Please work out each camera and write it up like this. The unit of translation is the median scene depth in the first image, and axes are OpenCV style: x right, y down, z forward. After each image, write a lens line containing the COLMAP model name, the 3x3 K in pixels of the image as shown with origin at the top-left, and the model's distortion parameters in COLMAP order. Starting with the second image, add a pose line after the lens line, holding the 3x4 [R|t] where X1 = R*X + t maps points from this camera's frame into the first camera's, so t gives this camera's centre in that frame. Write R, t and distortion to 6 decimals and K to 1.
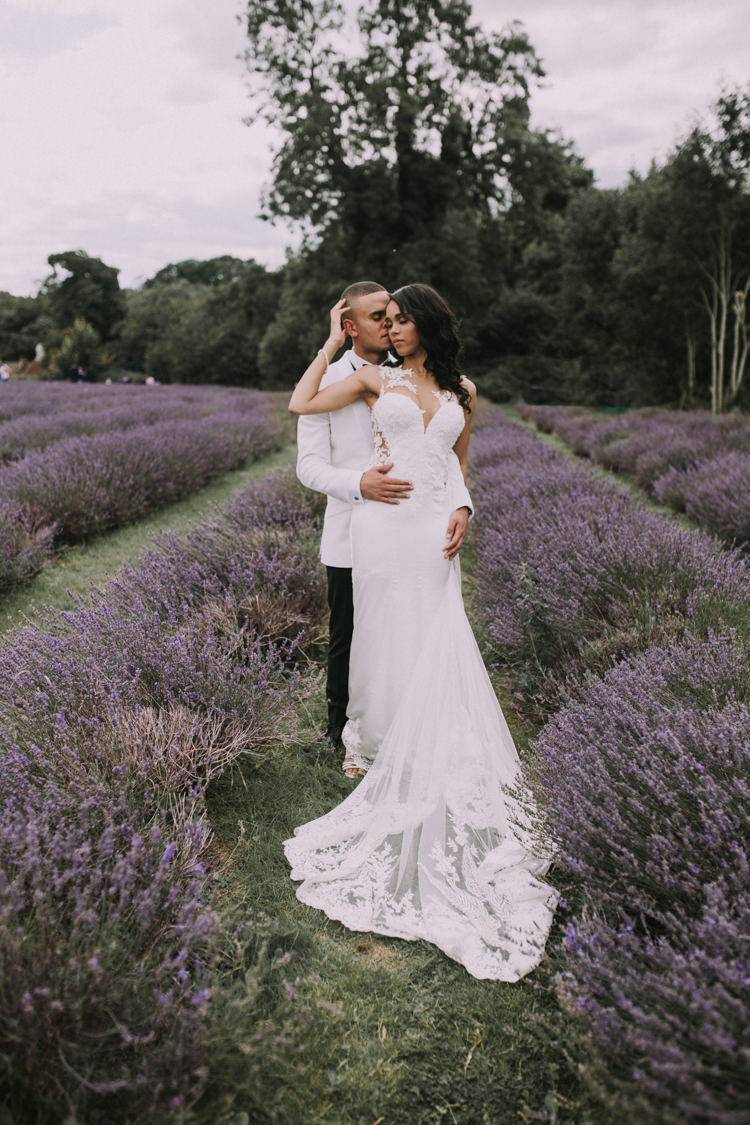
lens RADIAL K [[1119.3, 0, 375.0], [0, 1119.3, 562.5], [0, 0, 1]] dist [-0.021425, -0.013324]
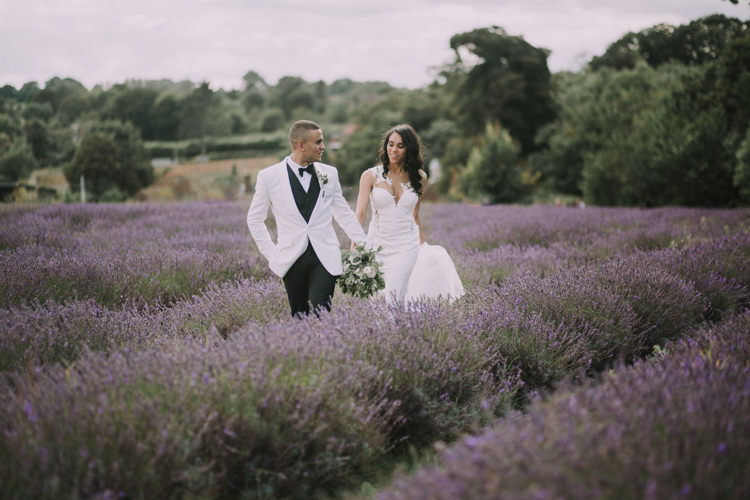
lens RADIAL K [[1909.4, 0, 375.0], [0, 1909.4, 250.0], [0, 0, 1]] dist [0.034448, 0.185019]
pose [[0.950668, -0.011801, -0.309986, 0.035323], [-0.031940, 0.990242, -0.135651, 0.025238], [0.308562, 0.138860, 0.941014, -0.136808]]
